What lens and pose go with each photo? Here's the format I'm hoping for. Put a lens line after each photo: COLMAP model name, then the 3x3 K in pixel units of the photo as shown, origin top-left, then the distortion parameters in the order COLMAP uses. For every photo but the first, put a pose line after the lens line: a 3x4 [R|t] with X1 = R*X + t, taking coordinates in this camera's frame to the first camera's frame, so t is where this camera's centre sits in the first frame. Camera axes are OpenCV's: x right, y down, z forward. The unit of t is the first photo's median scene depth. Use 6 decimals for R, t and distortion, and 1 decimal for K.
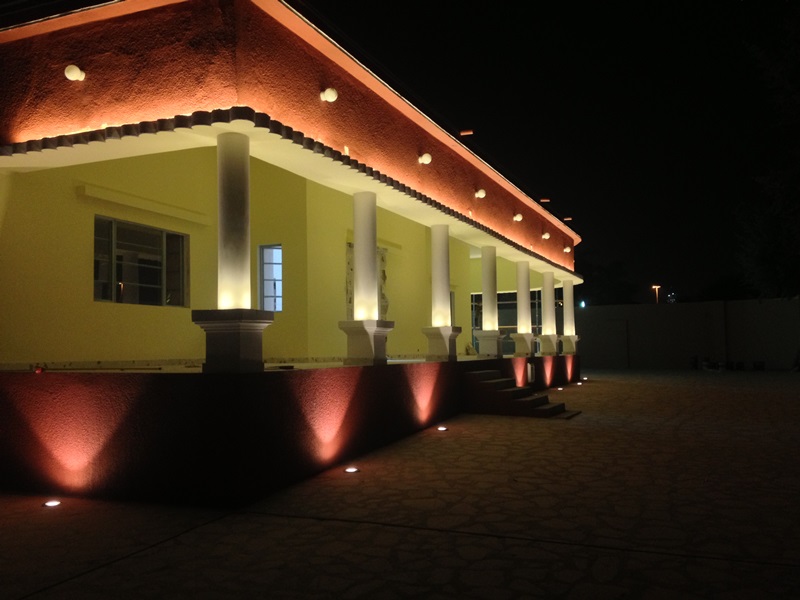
lens RADIAL K [[758.2, 0, 400.0], [0, 758.2, 300.0], [0, 0, 1]] dist [0.167188, -0.393653]
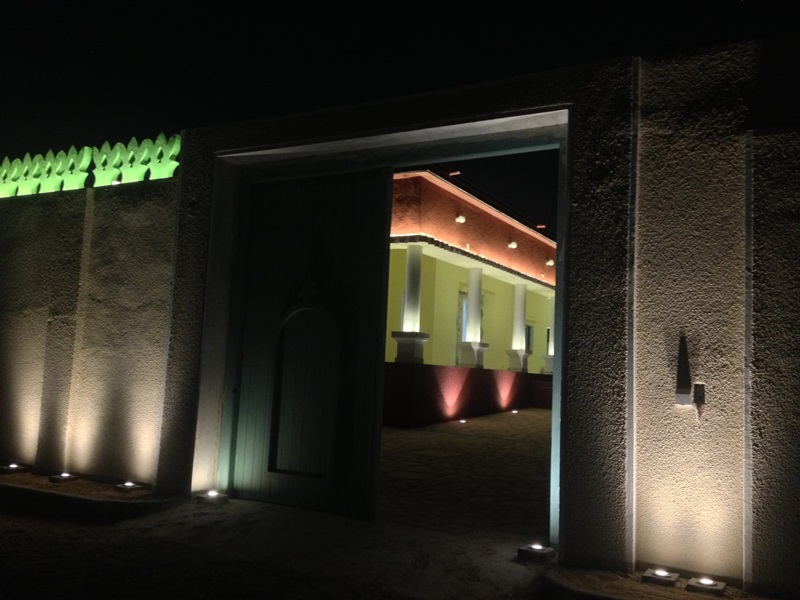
lens RADIAL K [[758.2, 0, 400.0], [0, 758.2, 300.0], [0, 0, 1]] dist [0.167188, -0.393653]
pose [[0.991886, 0.052692, -0.115693, -0.014118], [-0.056428, 0.997978, -0.029259, -0.008864], [0.113917, 0.035550, 0.992854, -0.755294]]
